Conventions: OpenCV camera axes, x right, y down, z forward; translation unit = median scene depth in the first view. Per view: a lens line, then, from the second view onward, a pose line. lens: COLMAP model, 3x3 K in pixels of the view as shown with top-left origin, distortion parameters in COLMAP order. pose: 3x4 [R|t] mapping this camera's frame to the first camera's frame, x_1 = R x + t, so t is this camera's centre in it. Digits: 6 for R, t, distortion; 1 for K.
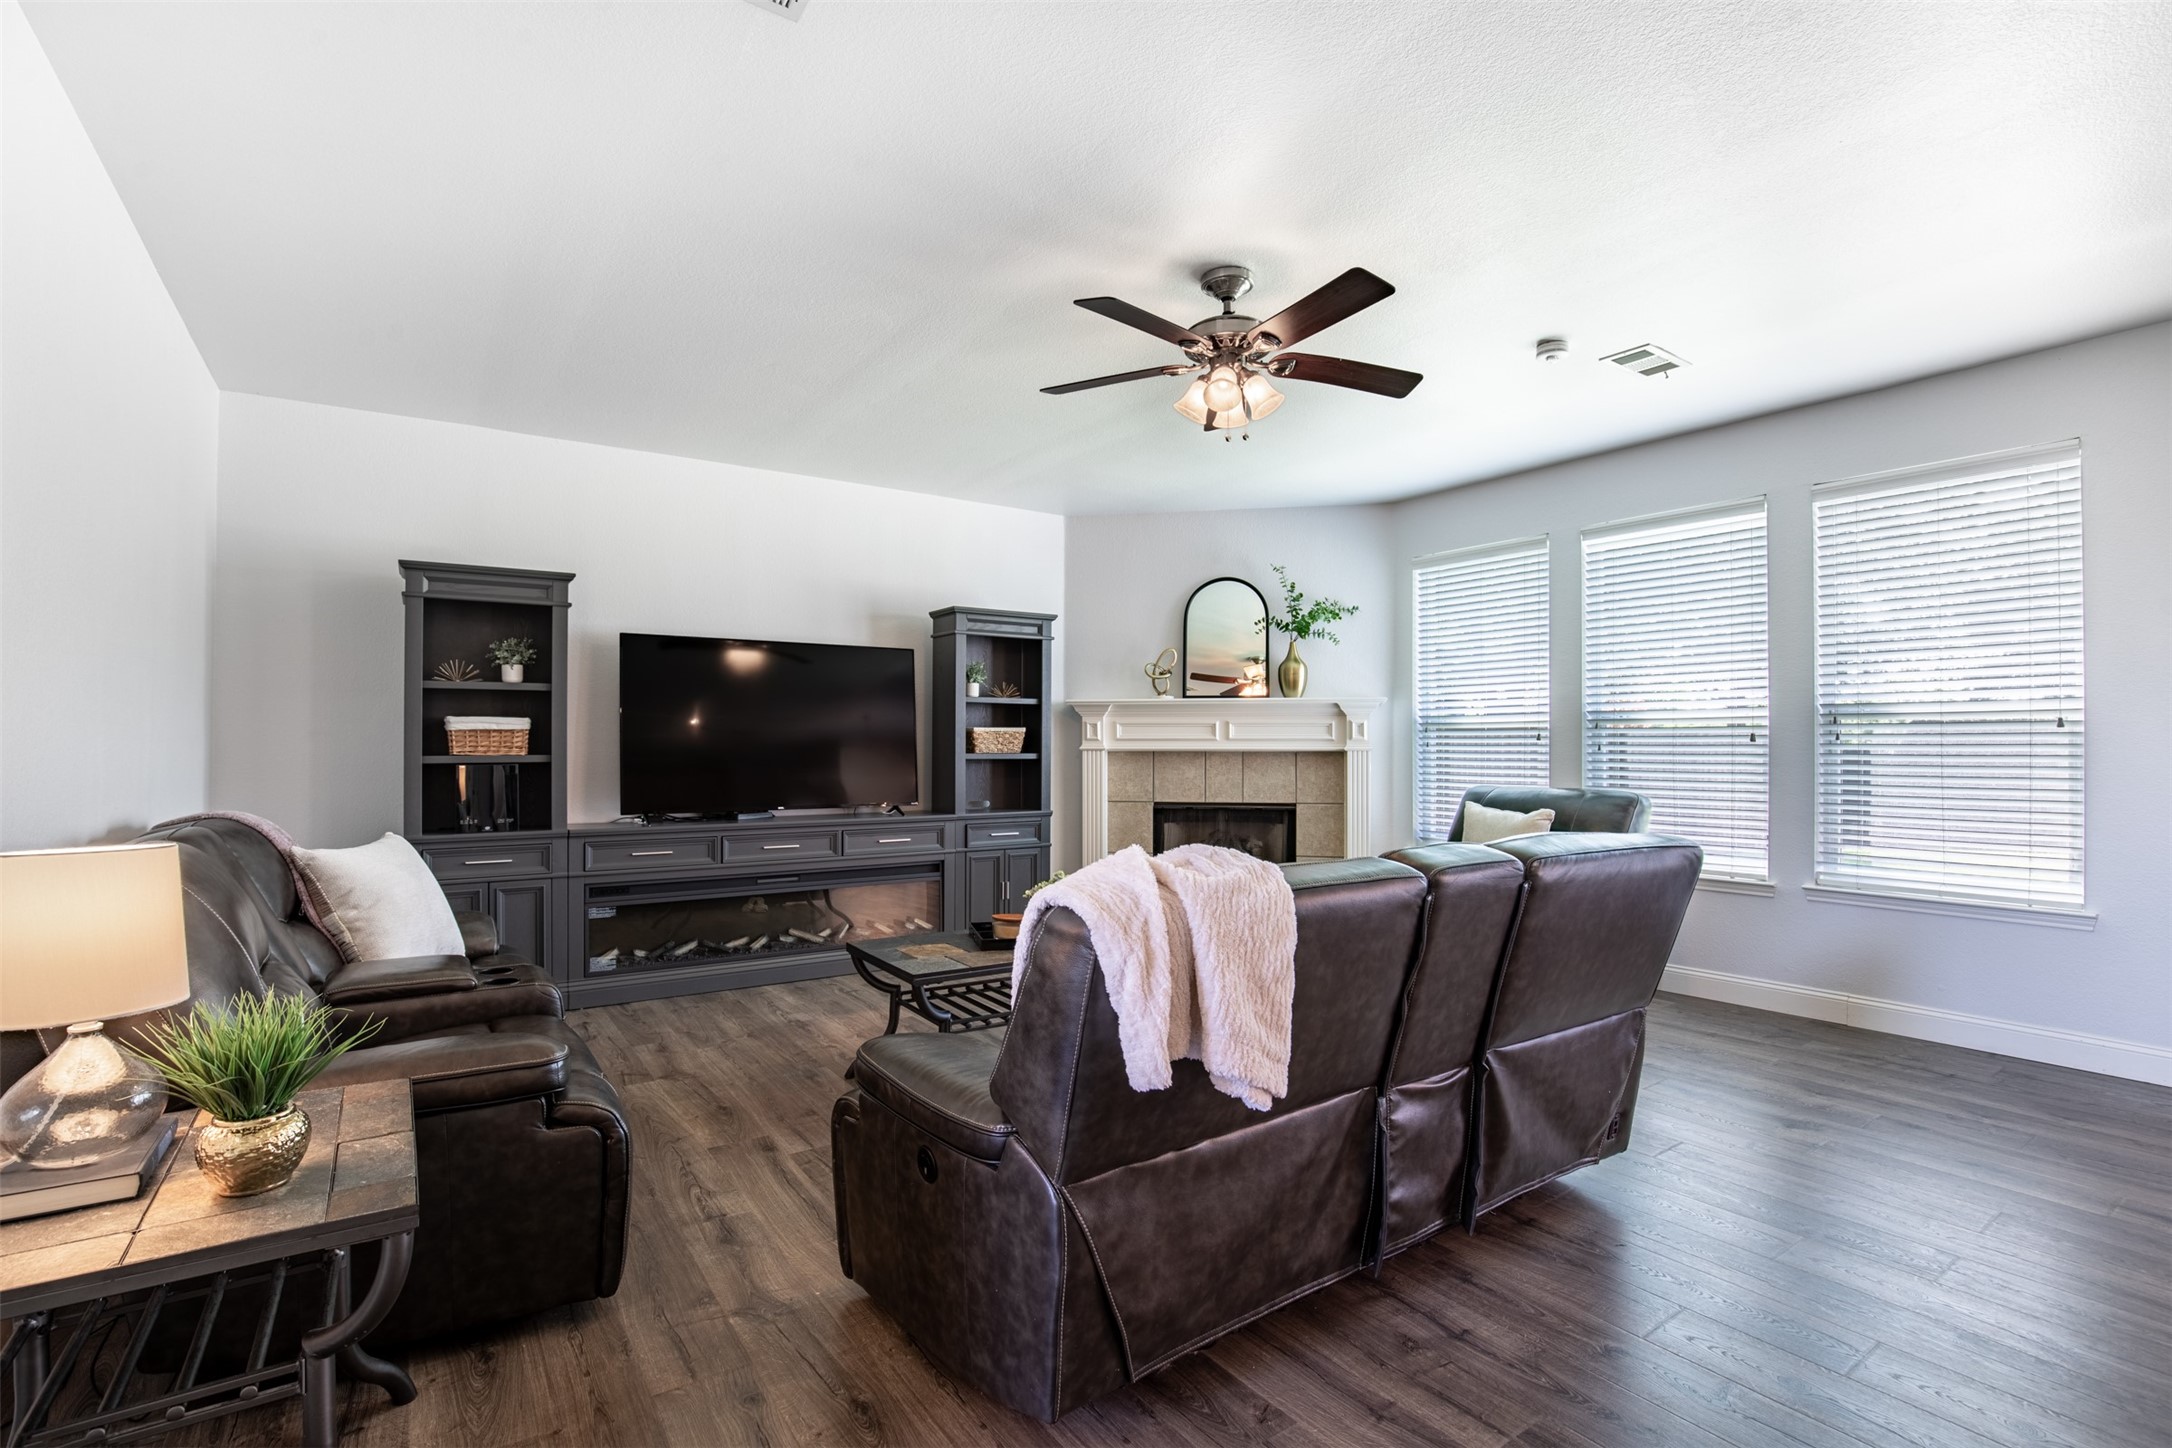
lens RADIAL K [[994.2, 0, 1089.6], [0, 994.2, 726.6], [0, 0, 1]] dist [-0.033944, 0.006723]
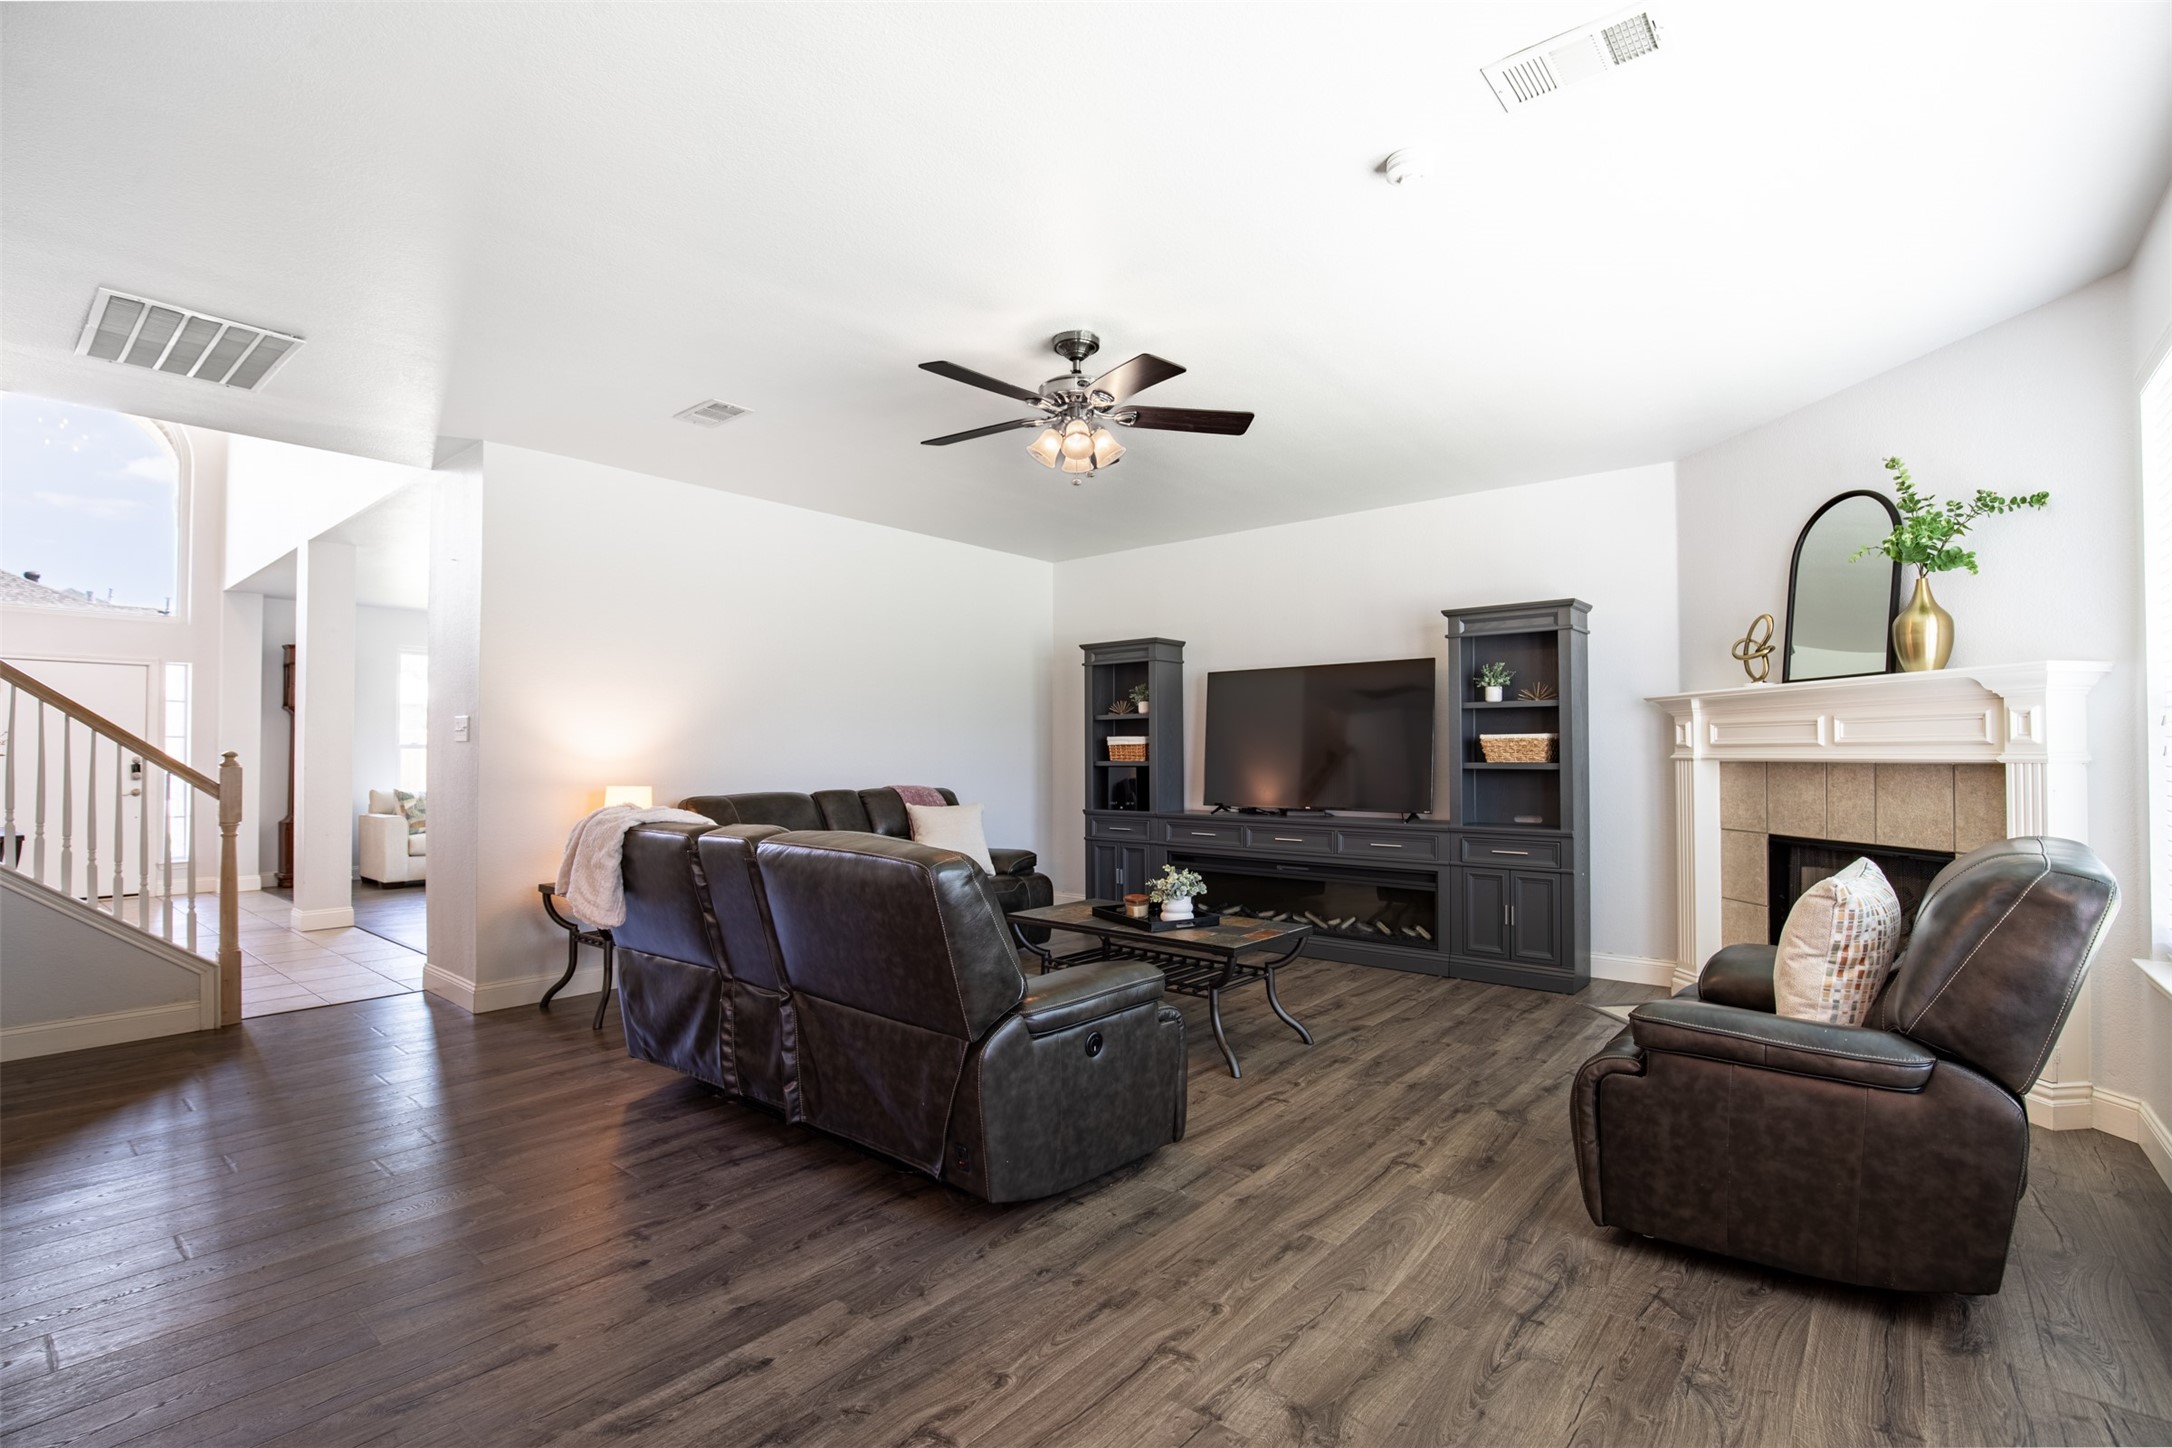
lens RADIAL K [[994.2, 0, 1093.0], [0, 994.2, 730.3], [0, 0, 1]] dist [-0.033944, 0.006723]
pose [[0.272912, -0.022486, -0.961776, 0.694704], [0.021395, 0.999621, -0.017300, 0.005304], [0.961801, -0.015856, 0.273290, 0.401176]]
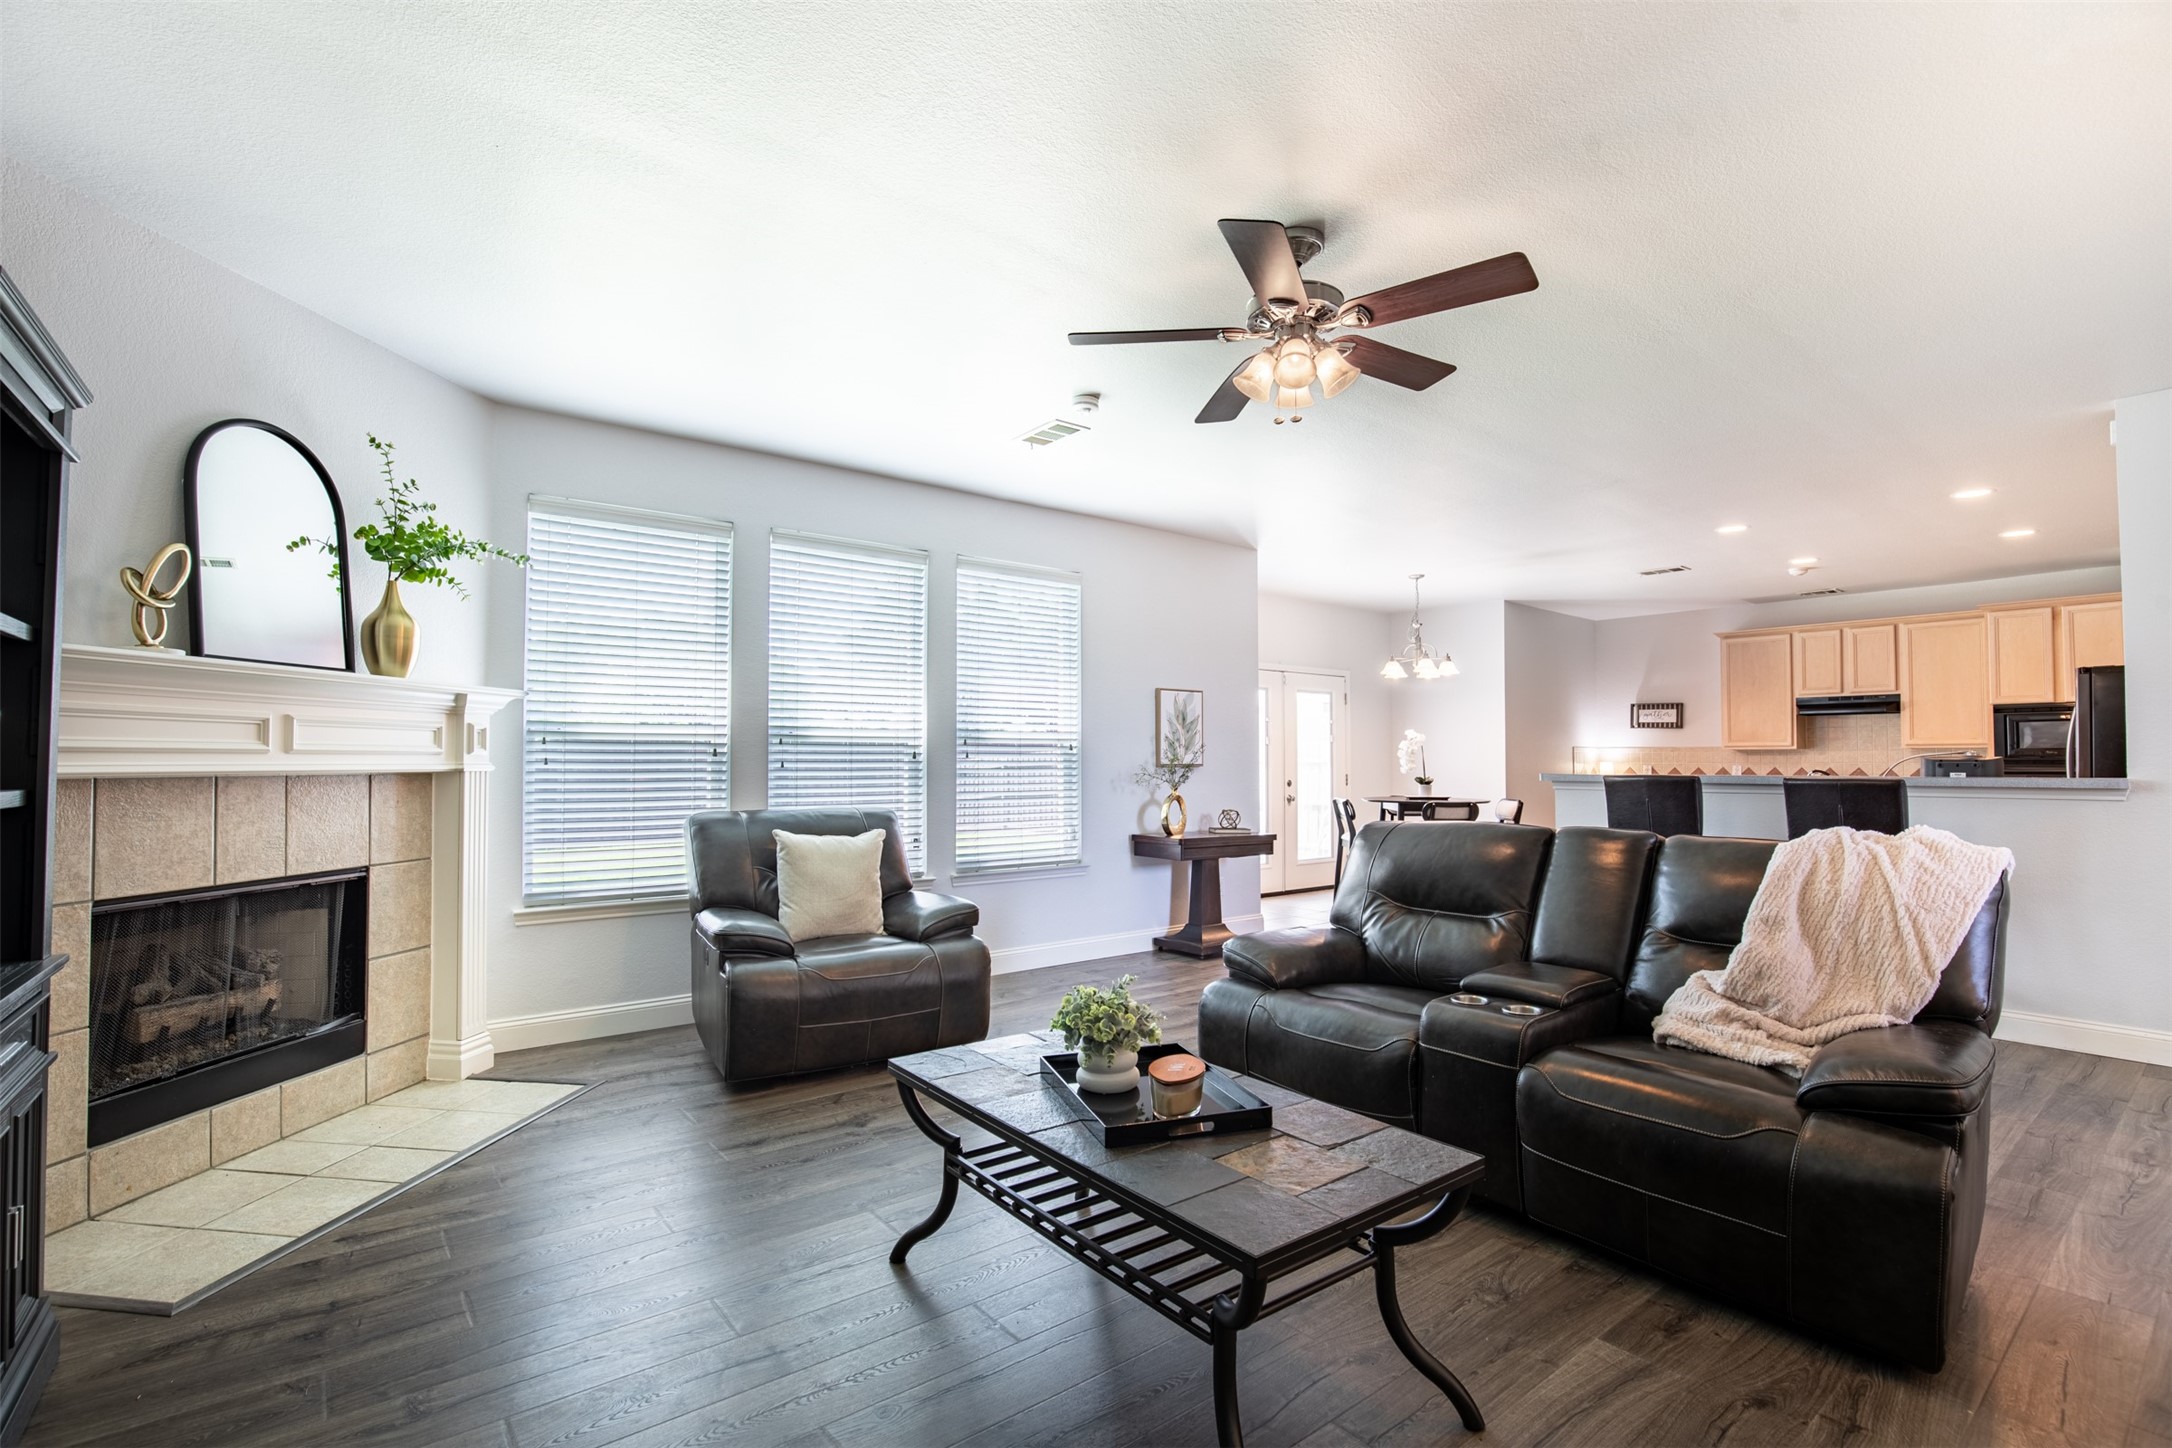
lens RADIAL K [[994.2, 0, 1082.4], [0, 994.2, 739.8], [0, 0, 1]] dist [-0.033944, 0.006723]
pose [[-0.058845, 0.021023, 0.998046, -0.417578], [-0.019084, 0.999572, -0.022180, 0.011771], [-0.998085, -0.020352, -0.058418, 0.705095]]
